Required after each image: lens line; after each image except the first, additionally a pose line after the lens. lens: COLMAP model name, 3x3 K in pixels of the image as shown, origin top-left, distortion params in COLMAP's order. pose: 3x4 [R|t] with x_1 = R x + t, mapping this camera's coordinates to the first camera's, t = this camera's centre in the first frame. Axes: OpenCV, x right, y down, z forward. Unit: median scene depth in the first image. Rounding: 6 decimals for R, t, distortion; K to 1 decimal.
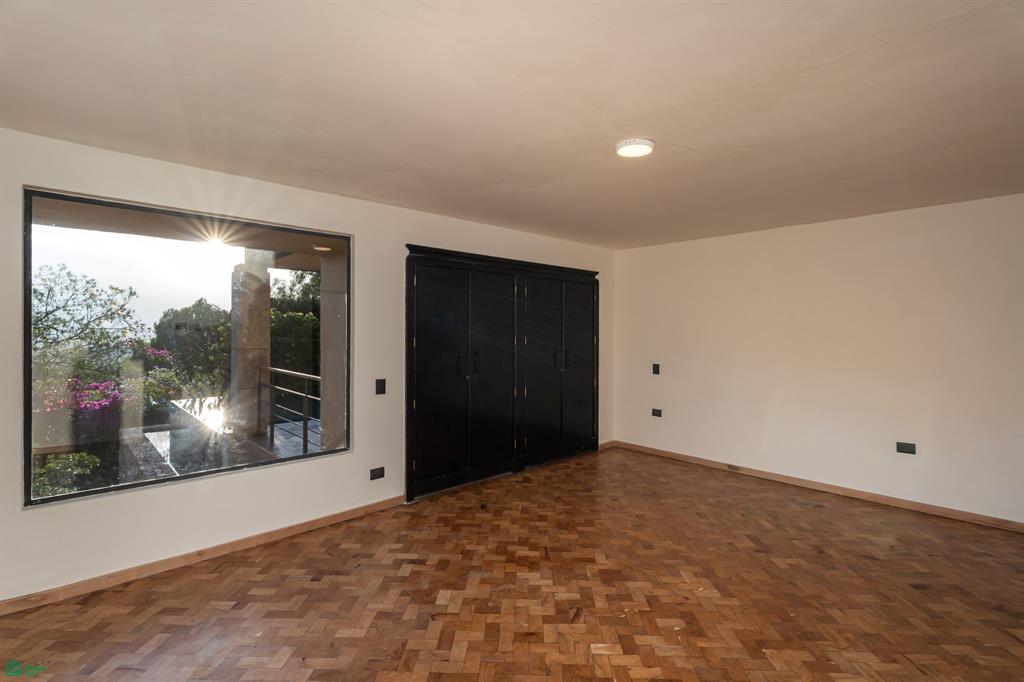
lens RADIAL K [[473.3, 0, 520.3], [0, 473.3, 335.0], [0, 0, 1]] dist [-0.003383, 0.000143]
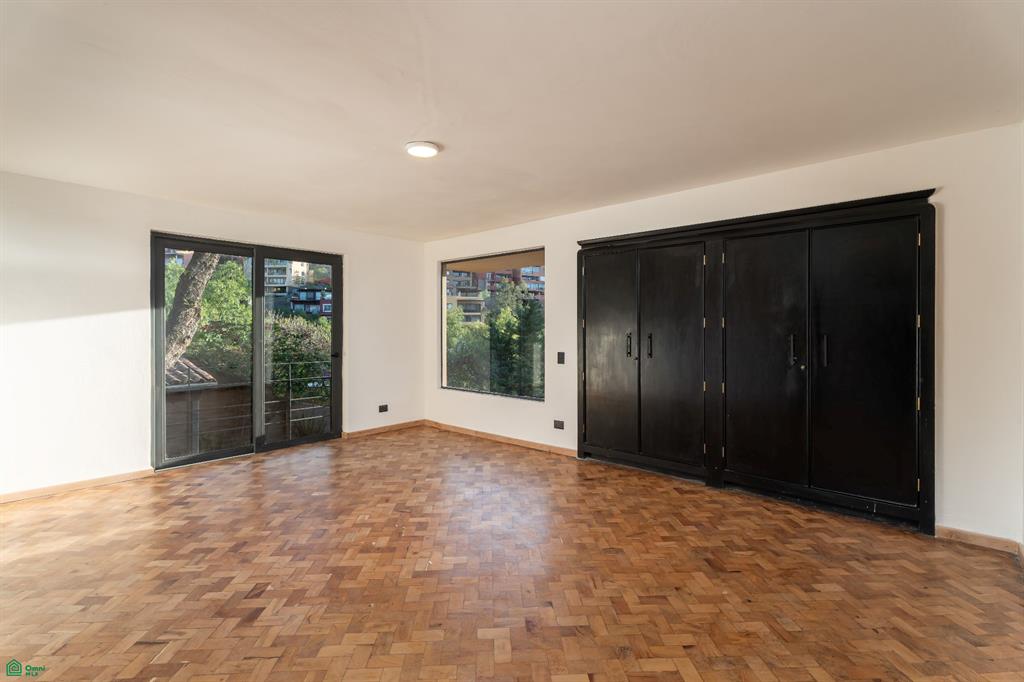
lens RADIAL K [[473.3, 0, 517.9], [0, 473.3, 333.4], [0, 0, 1]] dist [-0.003383, 0.000143]
pose [[0.089284, 0.005318, -0.995992, 0.938118], [-0.007217, 0.999963, 0.004693, 0.036248], [0.995980, 0.006769, 0.089319, 0.740775]]
